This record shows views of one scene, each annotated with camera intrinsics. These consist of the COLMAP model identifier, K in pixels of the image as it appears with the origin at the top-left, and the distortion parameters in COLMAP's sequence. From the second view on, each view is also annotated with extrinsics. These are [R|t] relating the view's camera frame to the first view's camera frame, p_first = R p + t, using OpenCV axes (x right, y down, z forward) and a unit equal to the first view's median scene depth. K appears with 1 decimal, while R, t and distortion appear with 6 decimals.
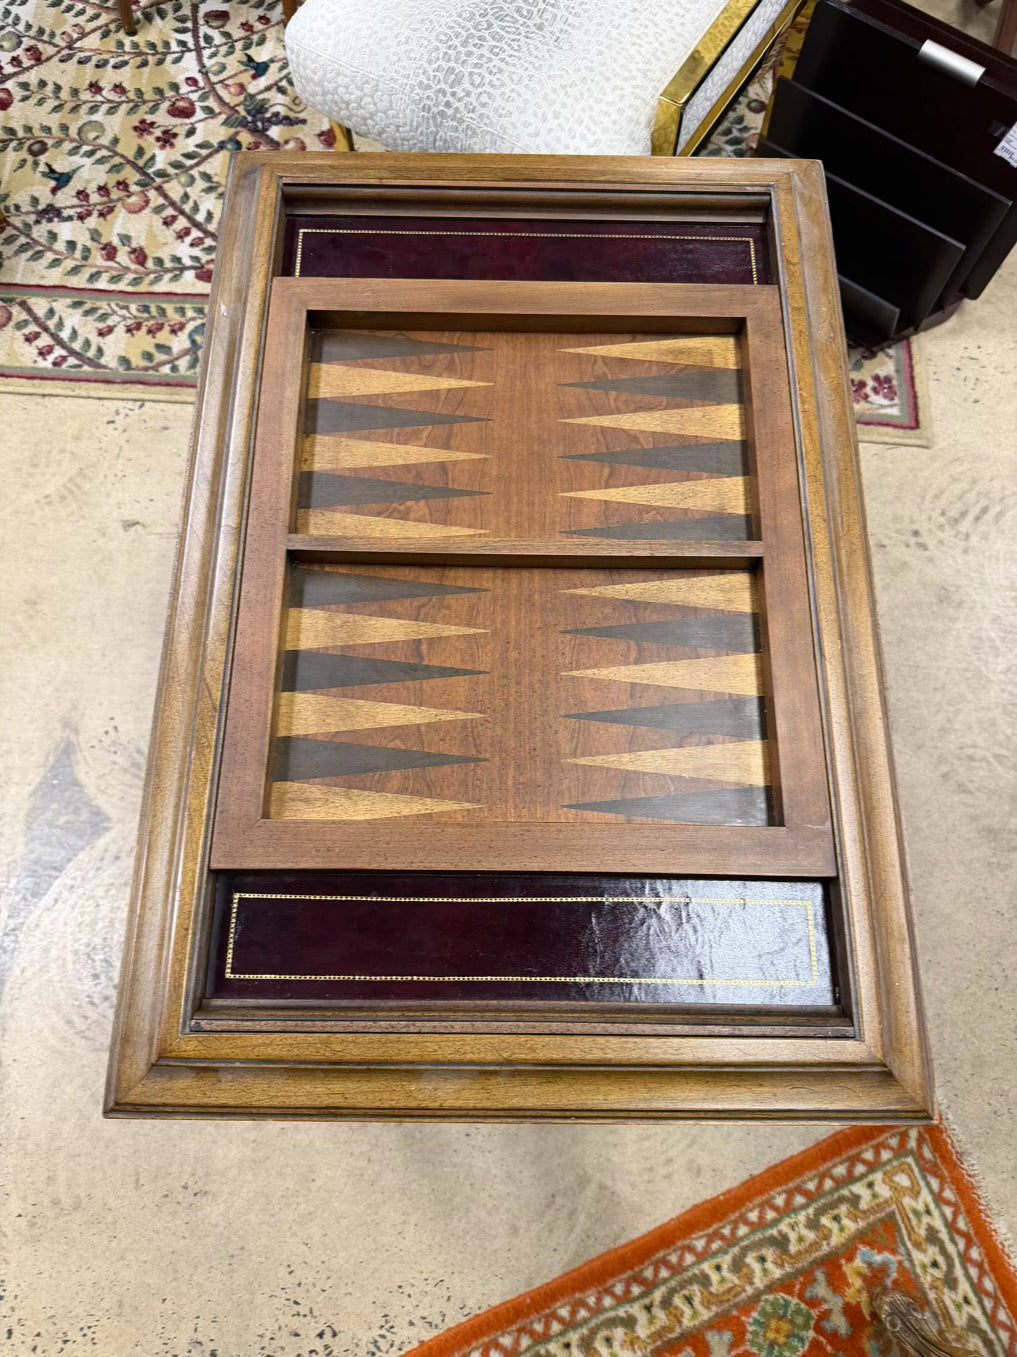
lens RADIAL K [[976.6, 0, 510.4], [0, 976.6, 677.2], [0, 0, 1]] dist [-0.014584, 0.006516]
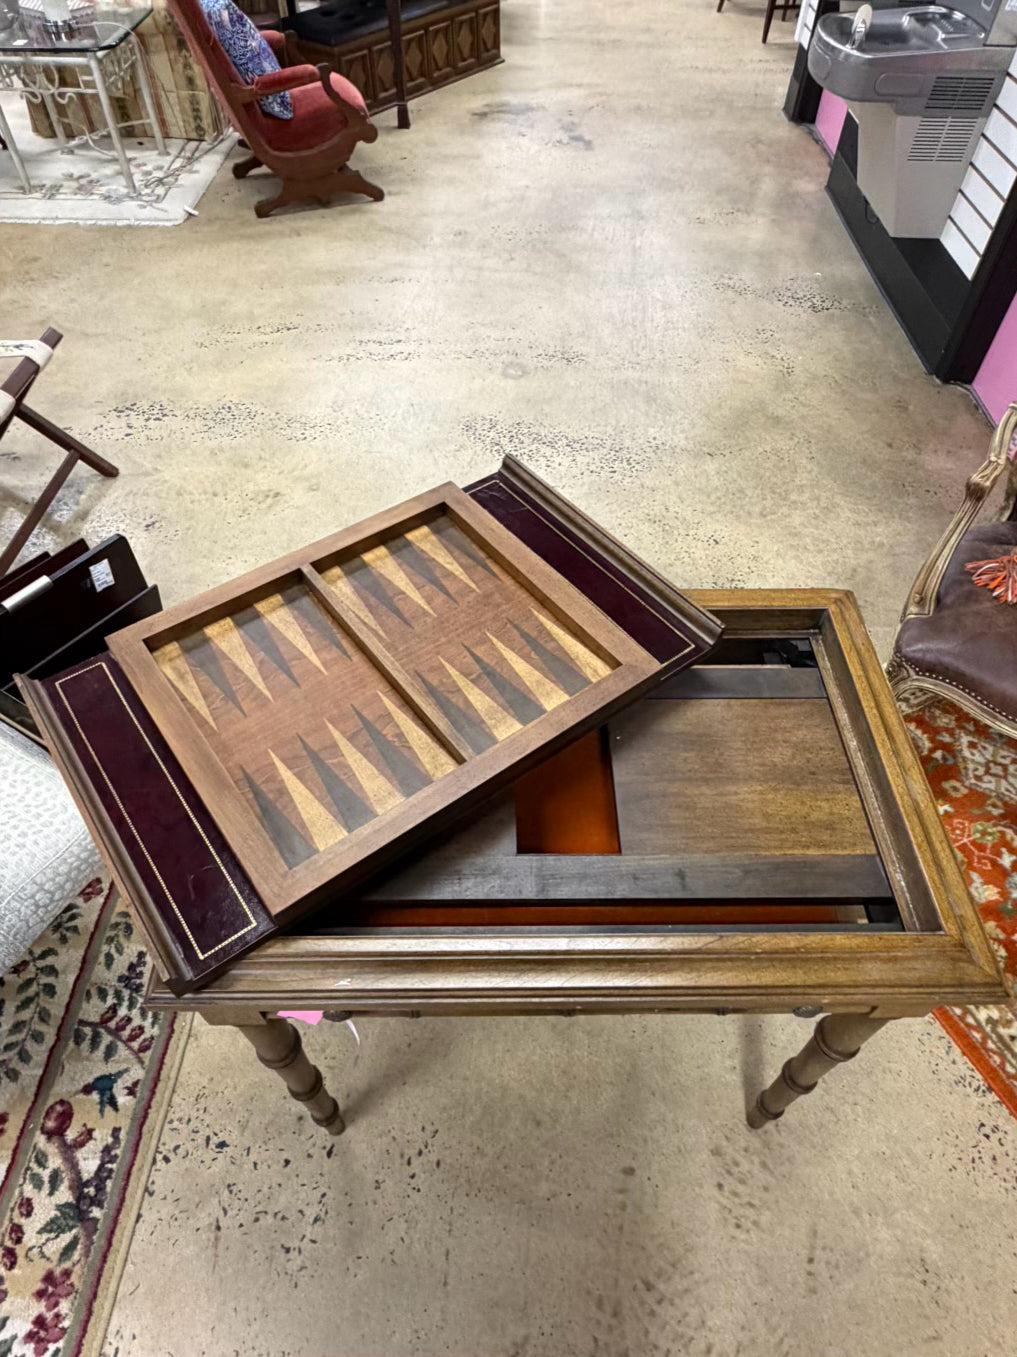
lens RADIAL K [[838.6, 0, 509.5], [0, 838.6, 665.8], [0, 0, 1]] dist [0.004222, 0.000279]
pose [[-0.021856, -0.770686, 0.636840, -0.400458], [0.943629, 0.194537, 0.267807, -0.335679], [-0.330284, 0.606794, 0.722990, 0.018916]]
